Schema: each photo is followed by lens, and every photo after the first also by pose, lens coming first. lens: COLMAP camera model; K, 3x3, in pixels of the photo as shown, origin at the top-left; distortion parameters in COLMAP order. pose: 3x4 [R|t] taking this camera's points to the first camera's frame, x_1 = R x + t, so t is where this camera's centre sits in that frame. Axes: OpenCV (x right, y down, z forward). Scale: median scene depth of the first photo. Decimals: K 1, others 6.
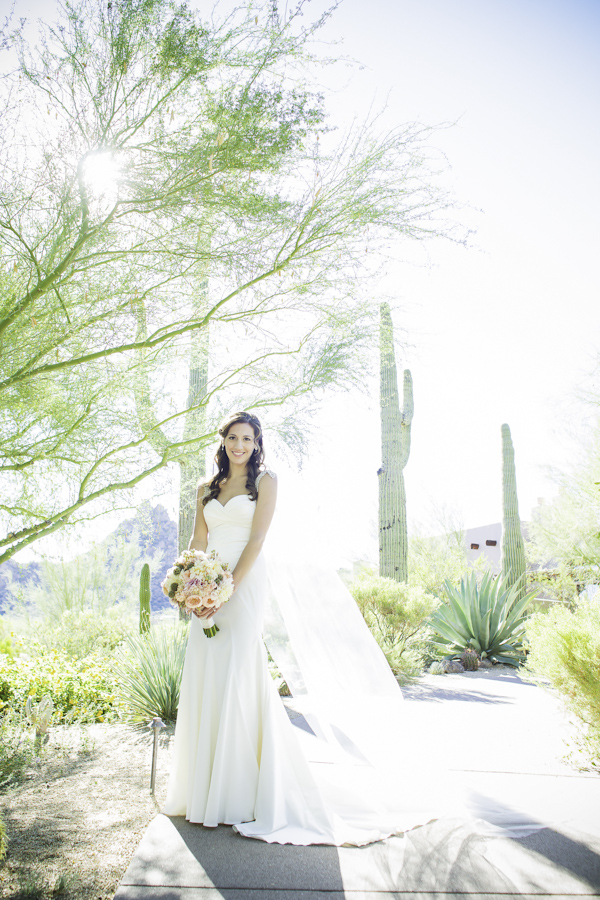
lens RADIAL K [[942.3, 0, 300.0], [0, 942.3, 450.0], [0, 0, 1]] dist [-0.056130, 0.007705]
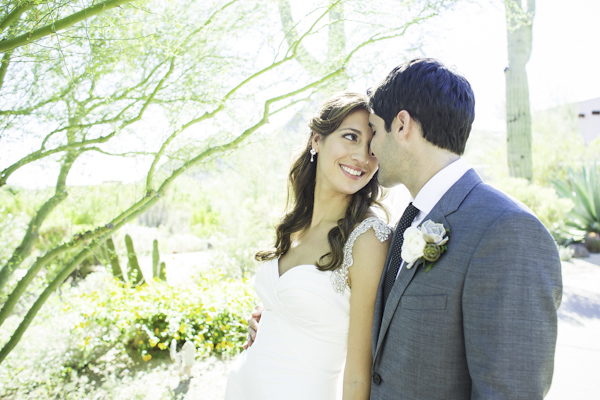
lens RADIAL K [[628.2, 0, 300.0], [0, 628.2, 200.0], [0, 0, 1]] dist [-0.056130, 0.007705]
pose [[0.974982, -0.028589, -0.220436, 0.005121], [0.082277, 0.967673, 0.238408, -0.024378], [0.206494, -0.250581, 0.945817, 0.215873]]
